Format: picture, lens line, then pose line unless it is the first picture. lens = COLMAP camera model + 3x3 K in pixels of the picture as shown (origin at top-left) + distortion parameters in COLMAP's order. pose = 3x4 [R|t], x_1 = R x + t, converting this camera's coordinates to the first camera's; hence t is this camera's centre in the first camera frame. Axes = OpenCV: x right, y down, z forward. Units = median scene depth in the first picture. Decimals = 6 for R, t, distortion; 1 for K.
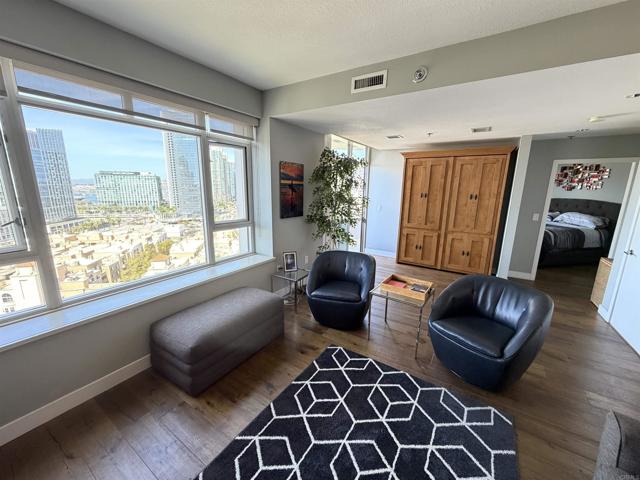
lens RADIAL K [[256.5, 0, 317.1], [0, 256.5, 239.7], [0, 0, 1]] dist [-0.000898, 0.000165]
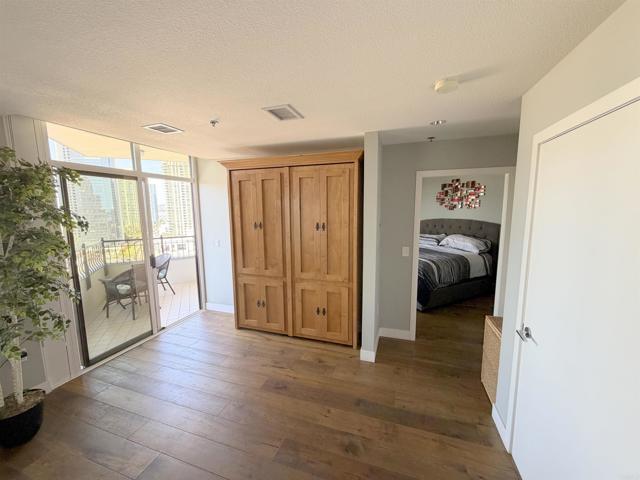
lens RADIAL K [[256.5, 0, 317.2], [0, 256.5, 239.7], [0, 0, 1]] dist [-0.000898, 0.000165]
pose [[0.967773, -0.055991, 0.245521, 0.387221], [0.075316, 0.994697, -0.070033, -0.077242], [-0.240298, 0.086267, 0.966858, 0.325115]]
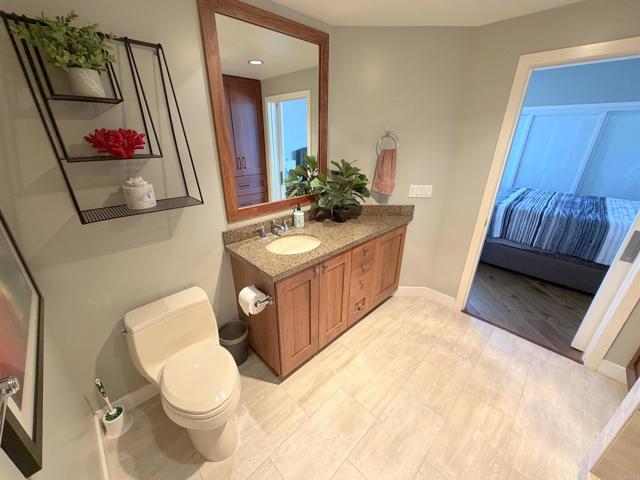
lens RADIAL K [[256.5, 0, 317.3], [0, 256.5, 238.0], [0, 0, 1]] dist [-0.000898, 0.000165]
pose [[0.539104, 0.313370, -0.781771, 1.199345], [-0.175749, 0.949628, 0.259460, -0.049231], [0.823699, -0.002481, 0.567022, 0.317093]]
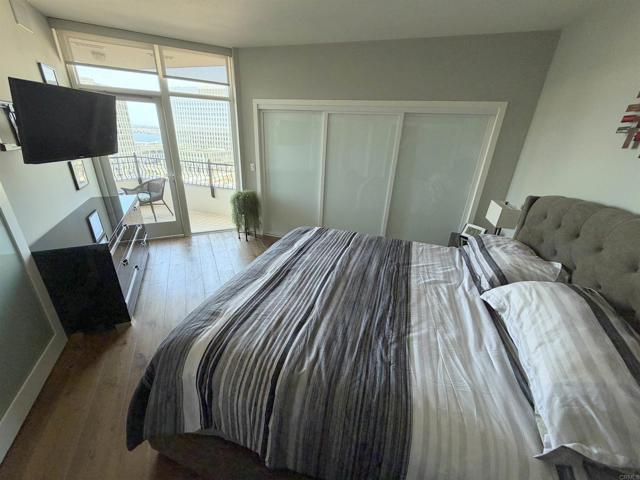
lens RADIAL K [[256.5, 0, 314.9], [0, 256.5, 239.8], [0, 0, 1]] dist [-0.000898, 0.000165]
pose [[0.854430, 0.217934, -0.471651, 1.106478], [-0.137971, 0.970357, 0.198424, -0.186851], [0.500913, -0.104465, 0.859170, 0.903455]]
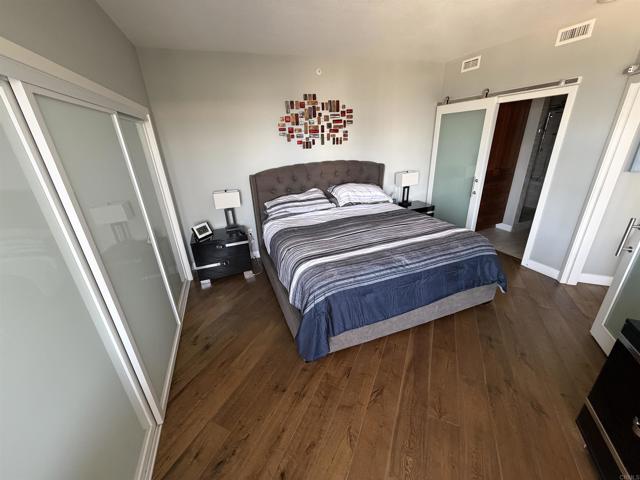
lens RADIAL K [[256.5, 0, 319.1], [0, 256.5, 238.9], [0, 0, 1]] dist [-0.000898, 0.000165]
pose [[-0.148051, -0.375544, 0.914903, 0.497140], [0.249342, 0.881040, 0.401992, -0.302757], [-0.957032, 0.287639, -0.036800, 1.349932]]
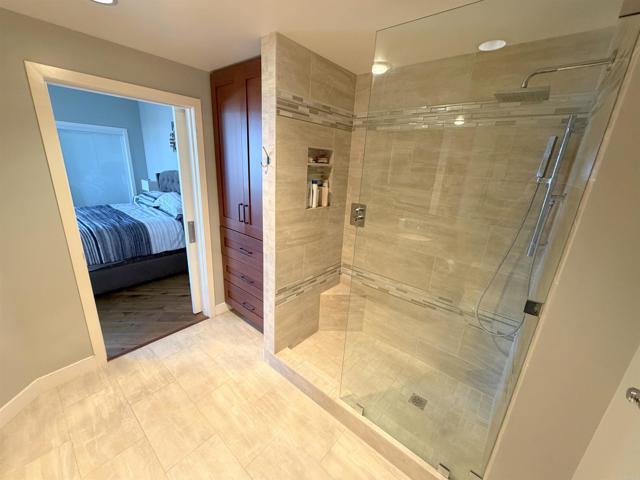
lens RADIAL K [[256.5, 0, 316.6], [0, 256.5, 240.6], [0, 0, 1]] dist [-0.000898, 0.000165]
pose [[0.790917, -0.153668, 0.592315, 1.061479], [0.088457, 0.986500, 0.137817, -0.053351], [-0.605496, -0.056608, 0.793832, 0.308701]]
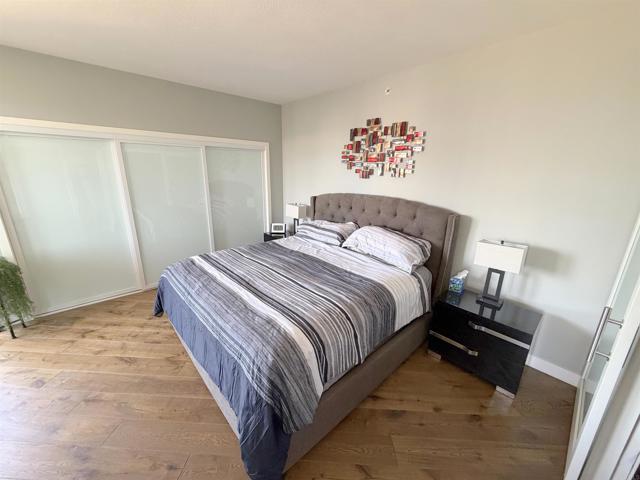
lens RADIAL K [[256.5, 0, 319.3], [0, 256.5, 238.9], [0, 0, 1]] dist [-0.000898, 0.000165]
pose [[0.862885, -0.134495, 0.487176, 0.828272], [0.100913, 0.990380, 0.094678, -0.167529], [-0.495223, -0.032534, 0.868156, 0.778723]]
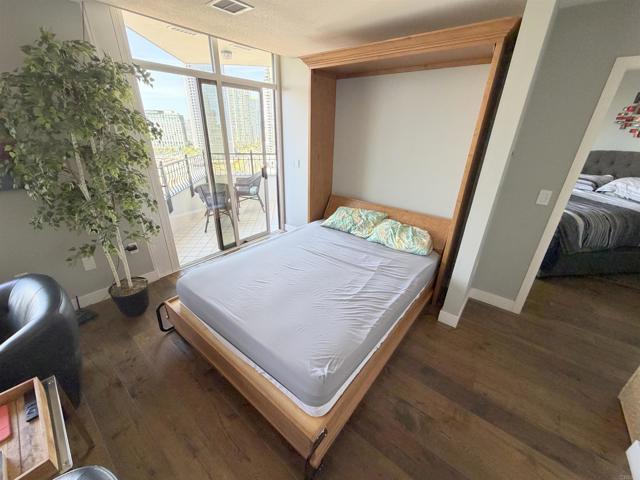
lens RADIAL K [[256.5, 0, 316.7], [0, 256.5, 240.9], [0, 0, 1]] dist [-0.000898, 0.000165]
pose [[0.994879, 0.047360, -0.089287, 0.413912], [-0.027569, 0.977080, 0.211080, -0.084809], [0.097238, -0.207537, 0.973382, 0.413905]]
